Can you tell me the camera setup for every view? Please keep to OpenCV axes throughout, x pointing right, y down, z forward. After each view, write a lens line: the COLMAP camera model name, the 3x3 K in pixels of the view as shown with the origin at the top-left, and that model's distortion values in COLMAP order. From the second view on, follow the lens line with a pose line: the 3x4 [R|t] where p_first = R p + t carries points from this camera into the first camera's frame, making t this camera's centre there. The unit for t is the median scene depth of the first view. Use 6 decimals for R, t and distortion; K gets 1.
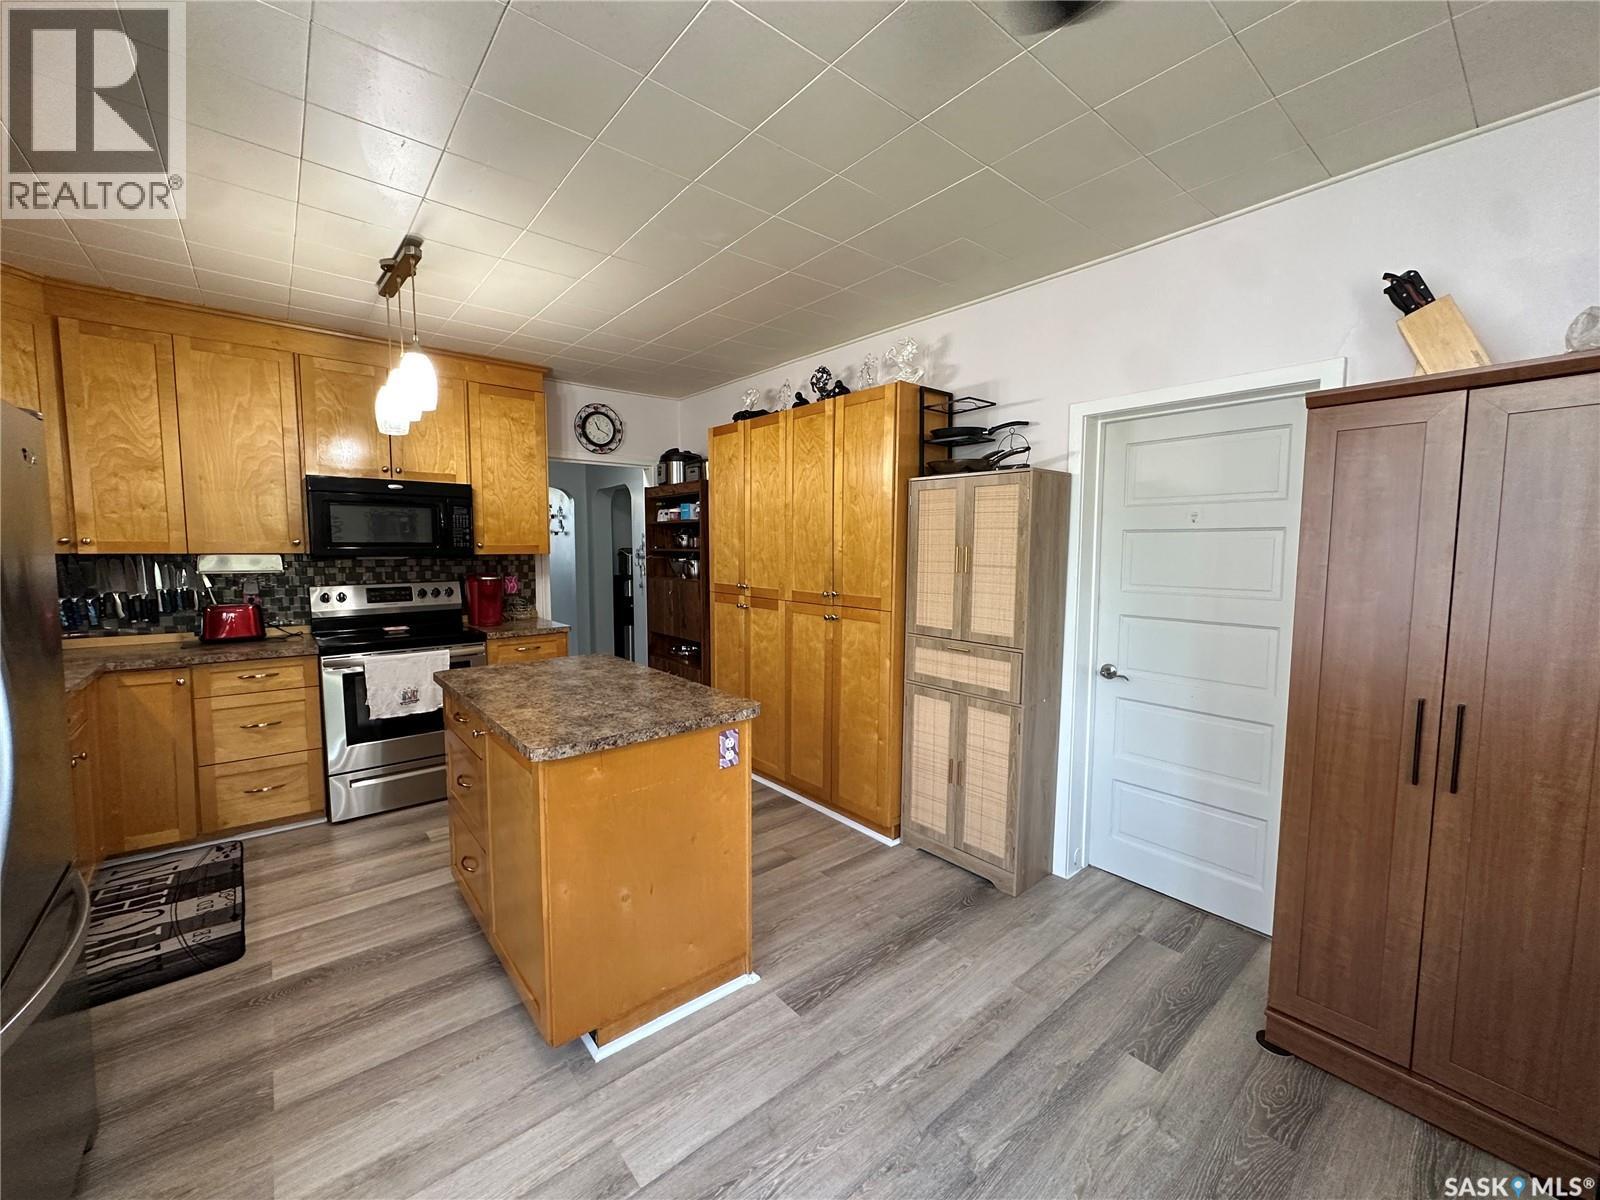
lens RADIAL K [[637.6, 0, 799.7], [0, 637.6, 597.6], [0, 0, 1]] dist [-0.004908, 0.000969]
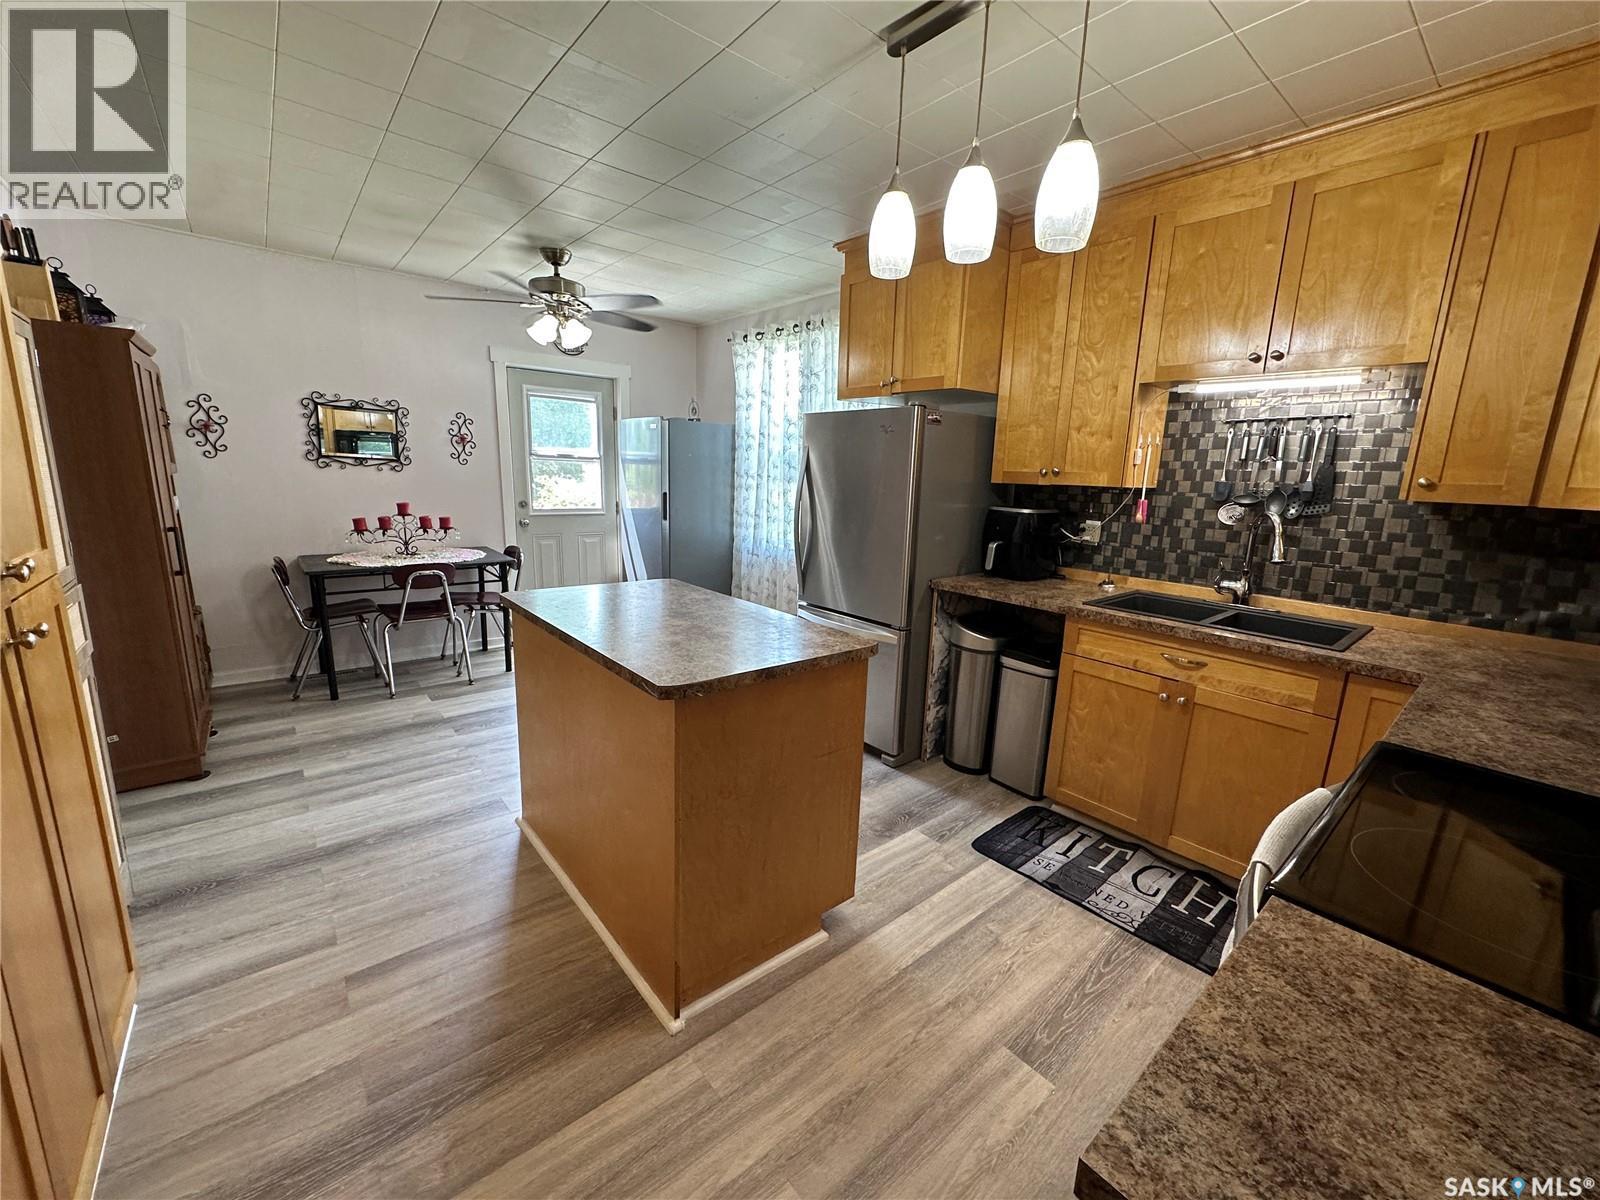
lens RADIAL K [[637.6, 0, 800.5], [0, 637.6, 599.8], [0, 0, 1]] dist [-0.004908, 0.000969]
pose [[-0.999160, -0.039593, -0.010526, -0.431940], [-0.040959, 0.959824, 0.277597, -0.119172], [-0.000888, 0.277795, -0.960640, 1.542234]]
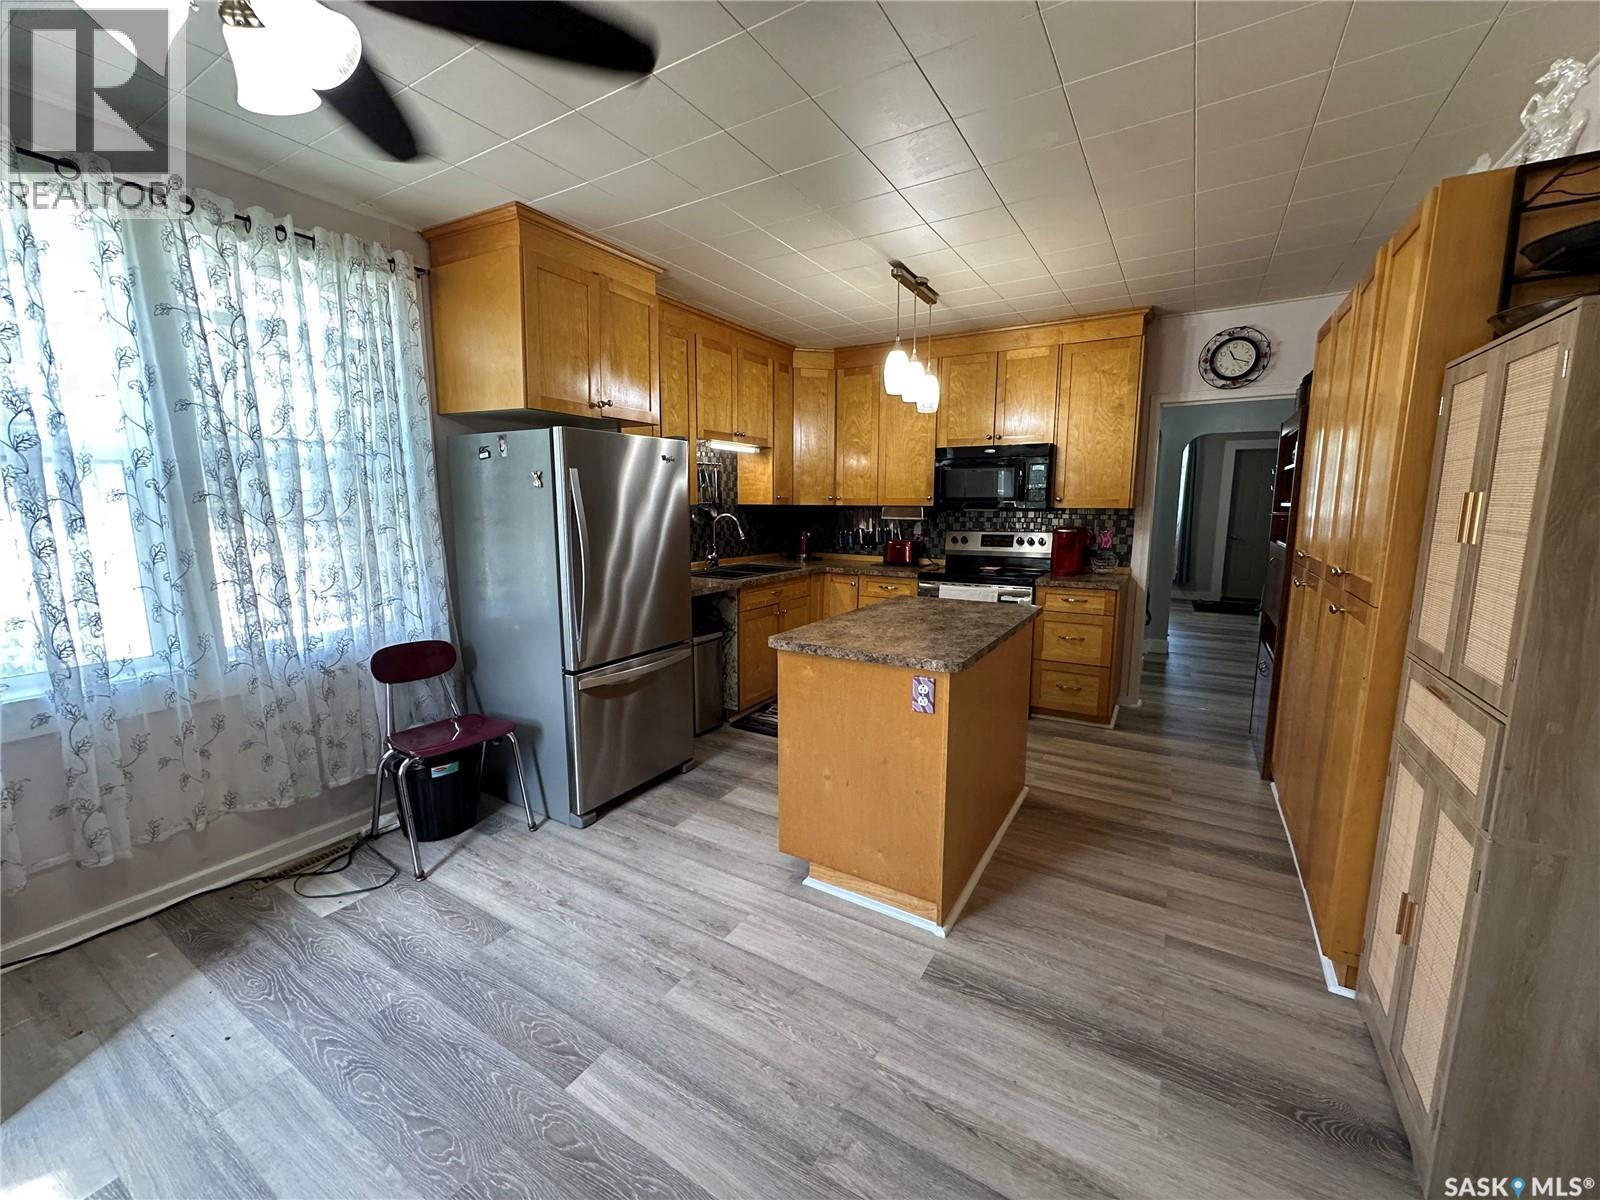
lens RADIAL K [[637.6, 0, 800.8], [0, 637.6, 598.8], [0, 0, 1]] dist [-0.004908, 0.000969]
pose [[0.322333, 0.138184, -0.936486, 0.541281], [-0.076955, 0.989839, 0.119569, -0.015644], [0.943493, 0.033526, 0.329691, 0.336912]]
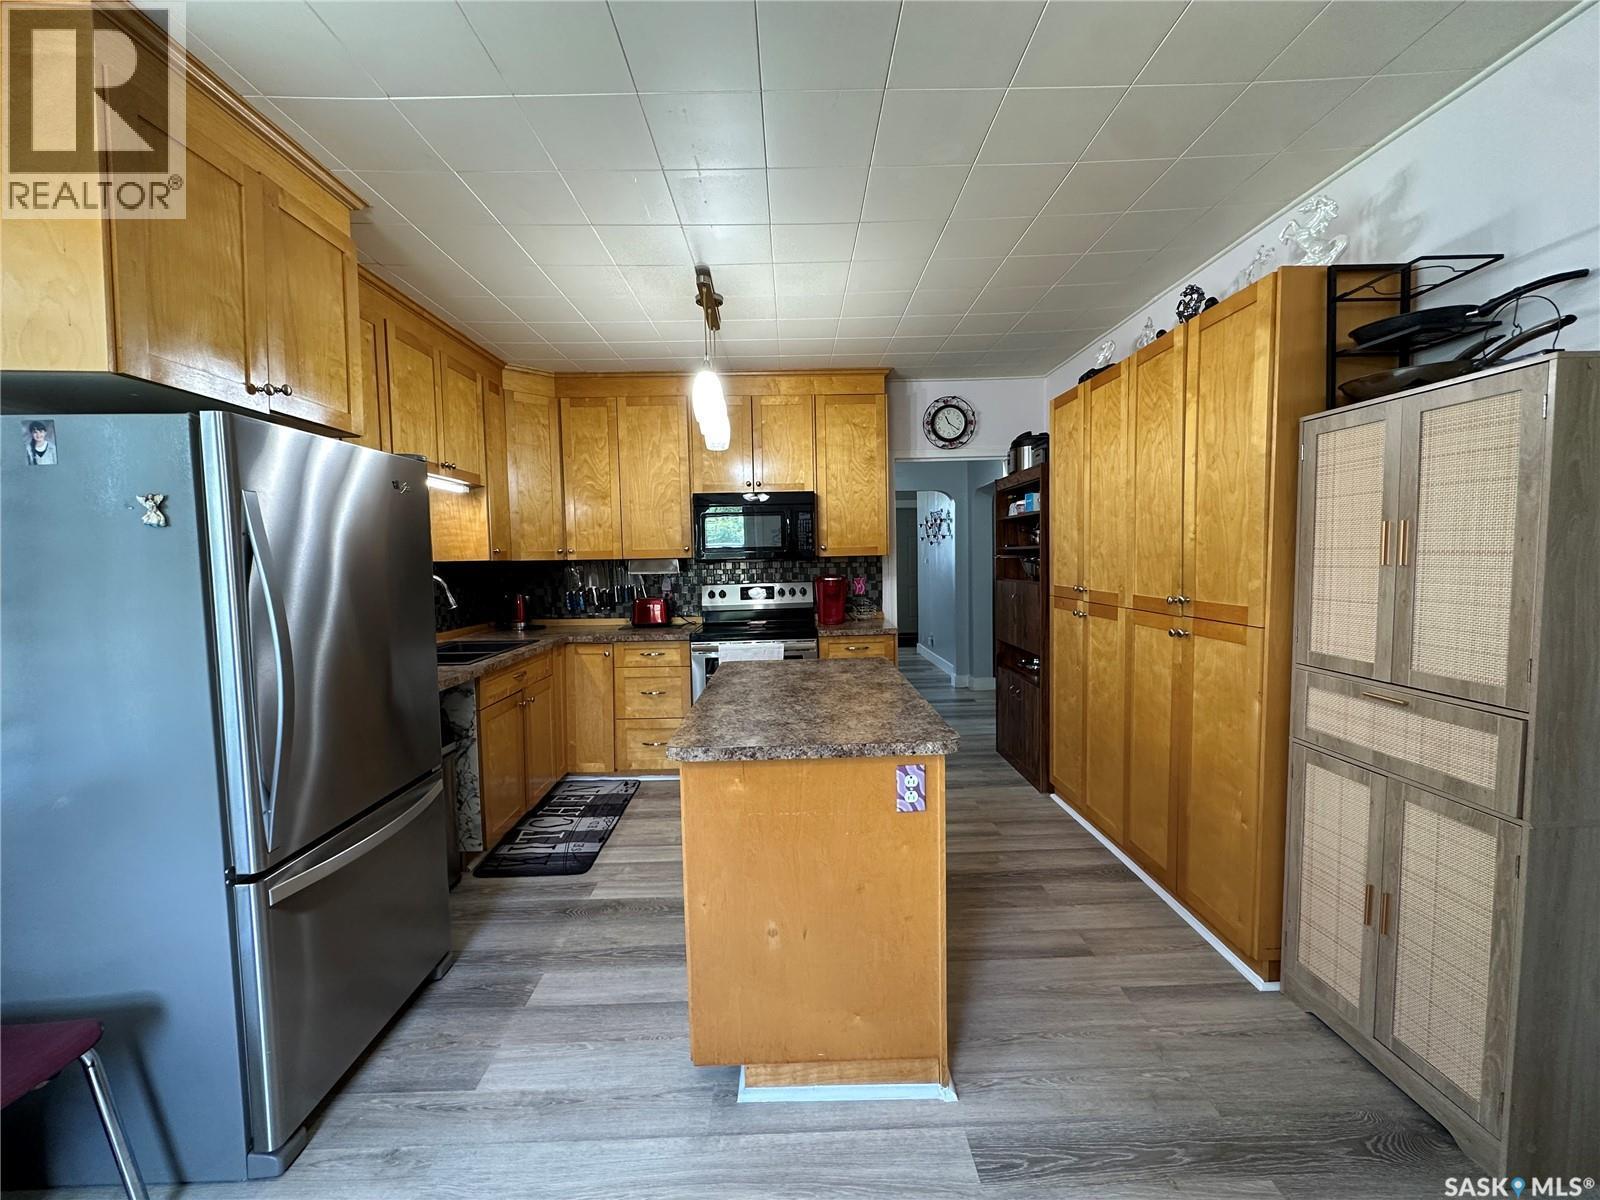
lens RADIAL K [[637.6, 0, 800.2], [0, 637.6, 598.4], [0, 0, 1]] dist [-0.004908, 0.000969]
pose [[0.775870, 0.020769, -0.630551, 0.195041], [-0.026968, 0.999636, -0.000256, 0.004734], [0.630316, 0.017204, 0.776148, 0.213188]]
